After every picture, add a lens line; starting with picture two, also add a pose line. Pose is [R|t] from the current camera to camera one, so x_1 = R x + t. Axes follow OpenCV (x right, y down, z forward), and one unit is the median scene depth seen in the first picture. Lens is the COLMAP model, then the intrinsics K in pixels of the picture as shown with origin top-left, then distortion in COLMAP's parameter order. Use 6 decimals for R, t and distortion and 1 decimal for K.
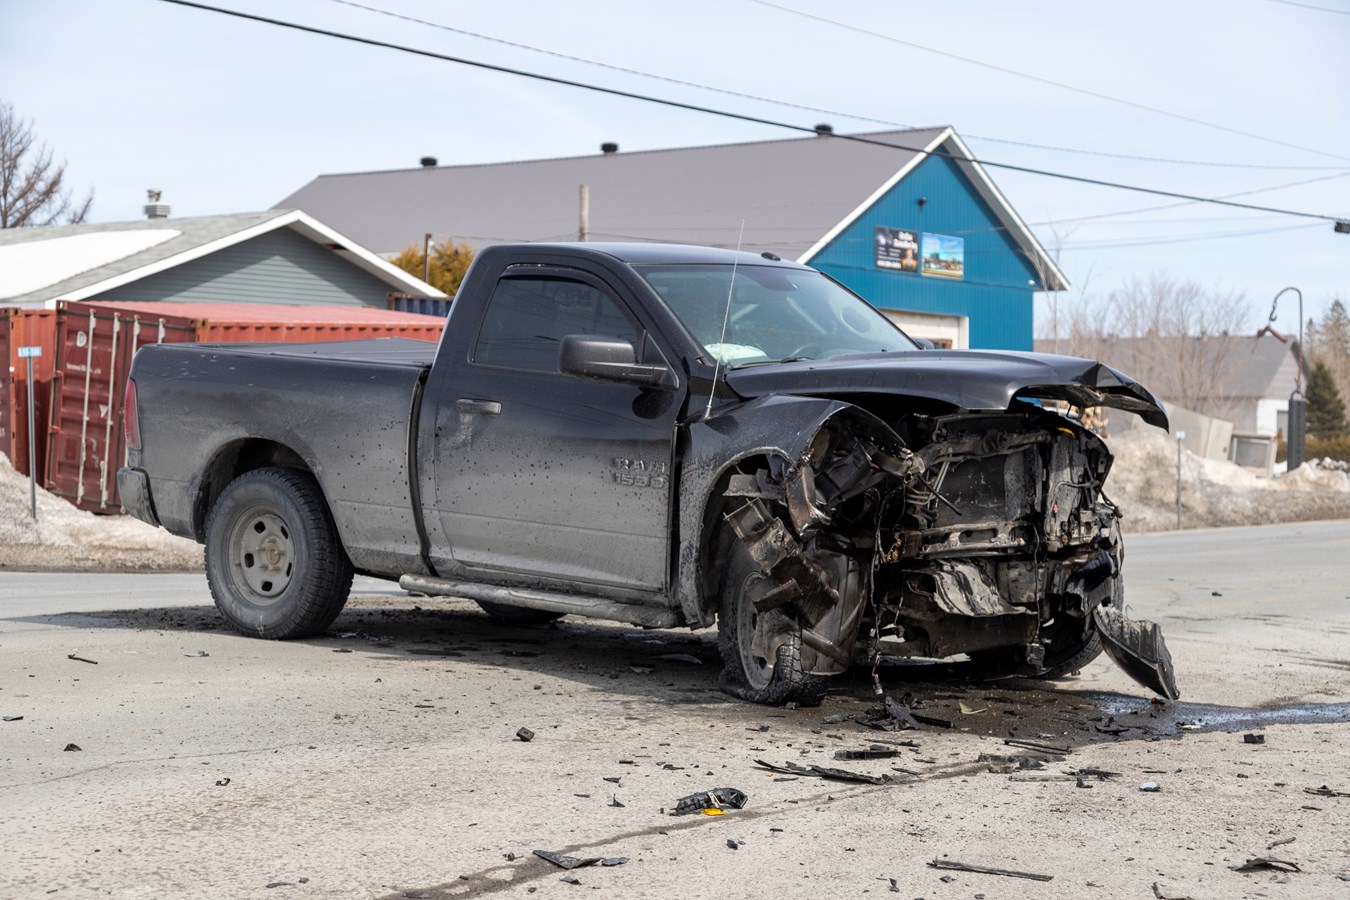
lens RADIAL K [[2630.2, 0, 675.0], [0, 2630.2, 450.0], [0, 0, 1]] dist [0.034057, -0.417975]
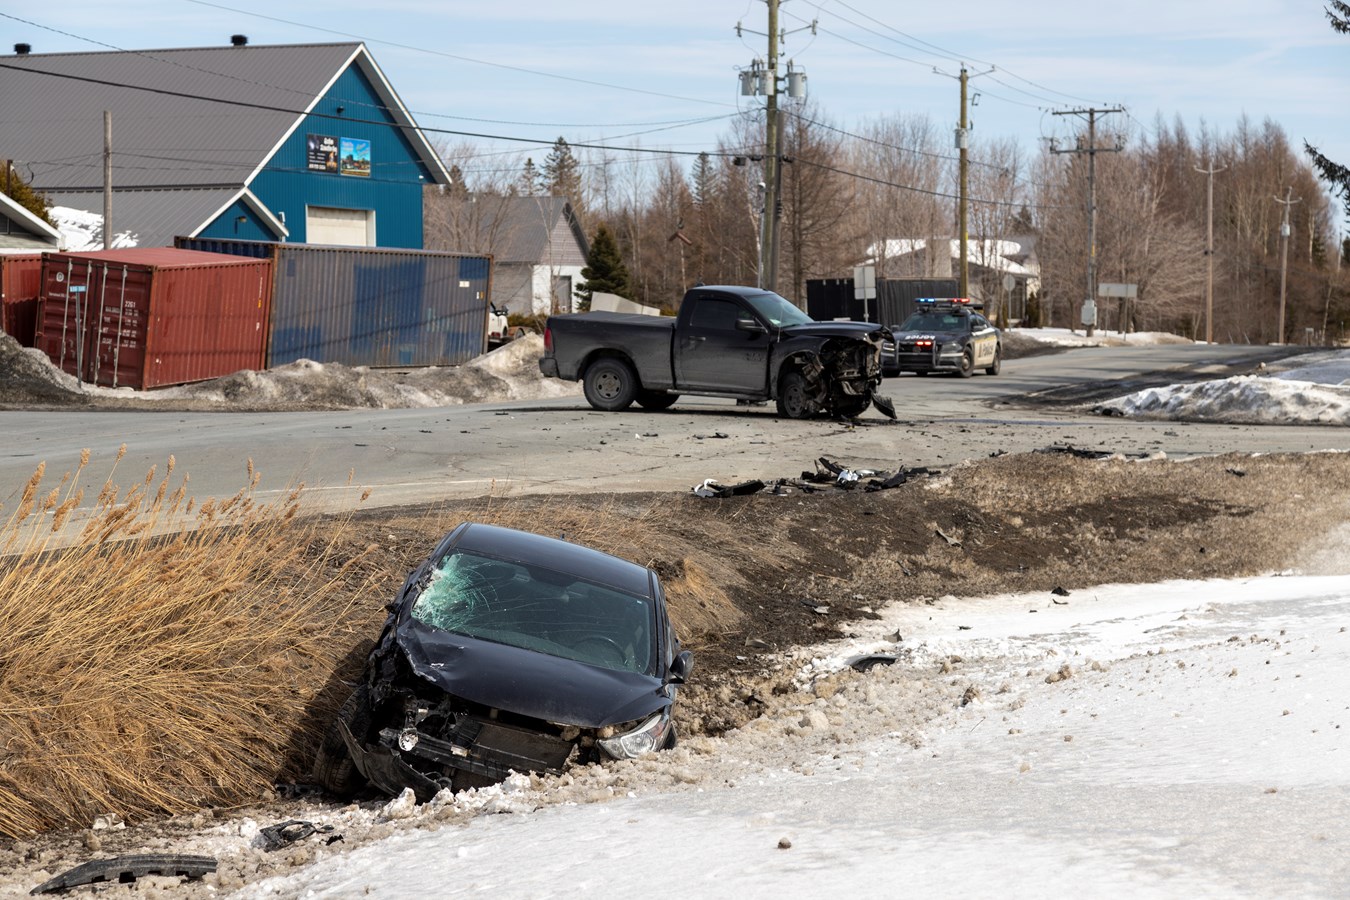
lens RADIAL K [[3350.8, 0, 675.0], [0, 3350.8, 450.0], [0, 0, 1]] dist [-0.006875, 0.141766]
pose [[0.958427, -0.023820, 0.284341, -0.222103], [0.012254, 0.999026, 0.042386, -0.009404], [-0.285074, -0.037140, 0.957786, -0.521506]]
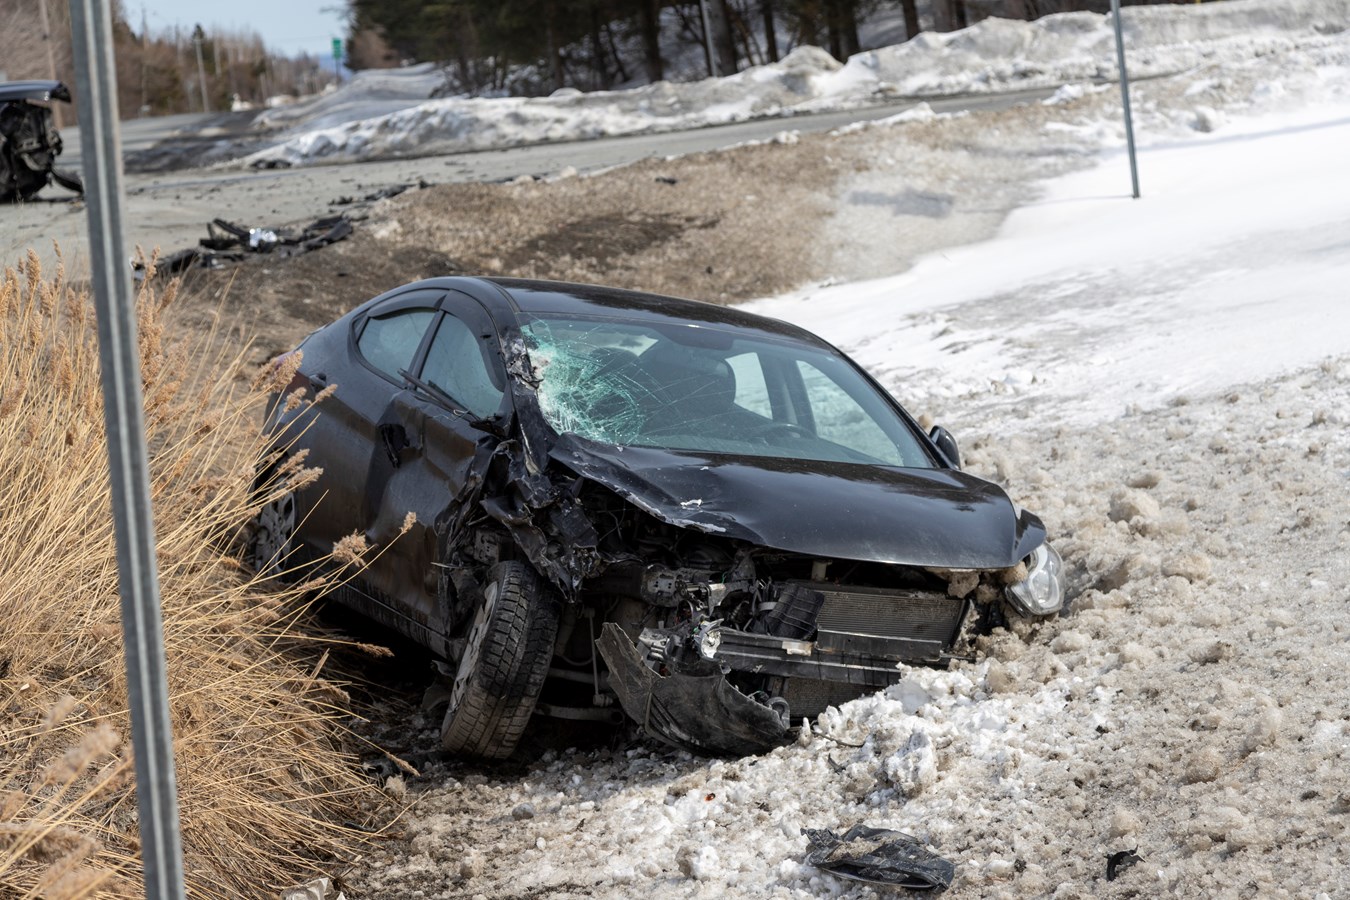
lens RADIAL K [[3350.8, 0, 675.0], [0, 3350.8, 450.0], [0, 0, 1]] dist [-0.006875, 0.141766]
pose [[0.786944, -0.175288, 0.591602, -0.252115], [0.123402, 0.984139, 0.127446, -0.003165], [-0.604559, -0.027288, 0.796093, -0.387376]]
